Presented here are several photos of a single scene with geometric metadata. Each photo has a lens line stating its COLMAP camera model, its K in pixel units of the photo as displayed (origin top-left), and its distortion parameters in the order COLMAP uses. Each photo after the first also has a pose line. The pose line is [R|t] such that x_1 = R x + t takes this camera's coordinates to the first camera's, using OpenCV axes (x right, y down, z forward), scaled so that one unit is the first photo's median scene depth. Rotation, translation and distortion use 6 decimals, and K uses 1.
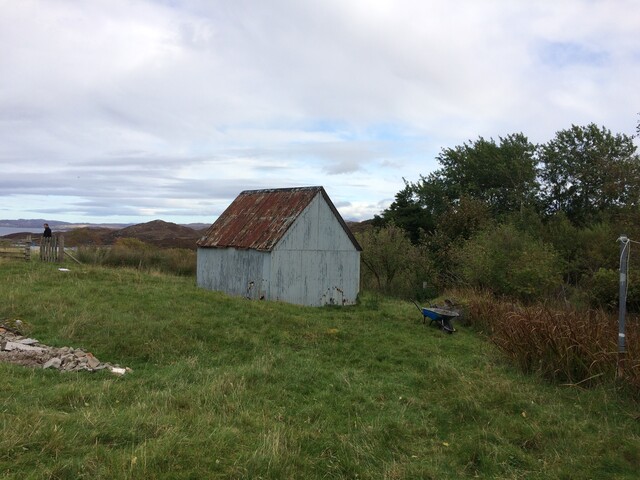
lens RADIAL K [[540.8, 0, 322.4], [0, 540.8, 238.3], [0, 0, 1]] dist [0.036010, -0.035100]
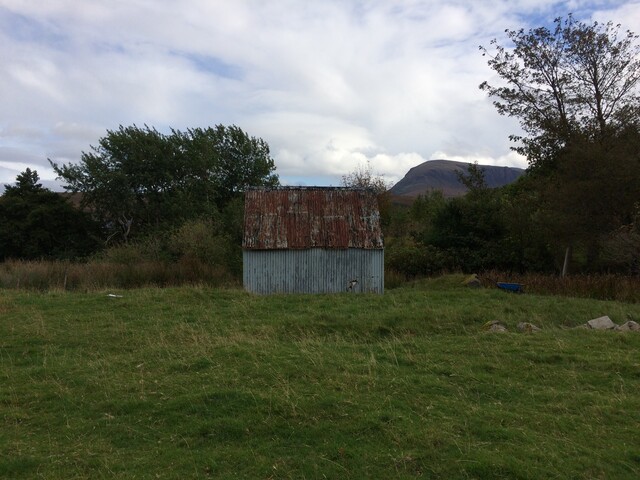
lens RADIAL K [[540.8, 0, 321.2], [0, 540.8, 240.4], [0, 0, 1]] dist [0.036010, -0.035100]
pose [[0.607640, -0.051329, 0.792552, -0.888836], [0.022479, 0.998621, 0.047440, -0.041340], [-0.793894, -0.011011, 0.607956, 0.388334]]
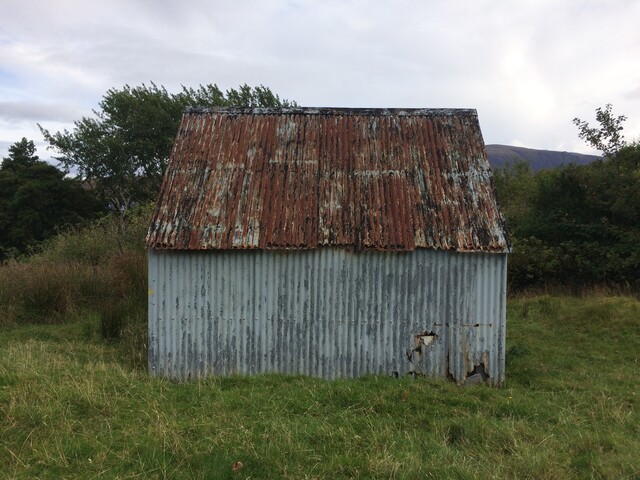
lens RADIAL K [[540.8, 0, 316.9], [0, 540.8, 245.3], [0, 0, 1]] dist [0.036010, -0.035100]
pose [[0.681097, -0.068748, 0.728958, -0.432258], [0.013554, 0.996596, 0.081324, -0.016407], [-0.732068, -0.045509, 0.679710, 0.718506]]
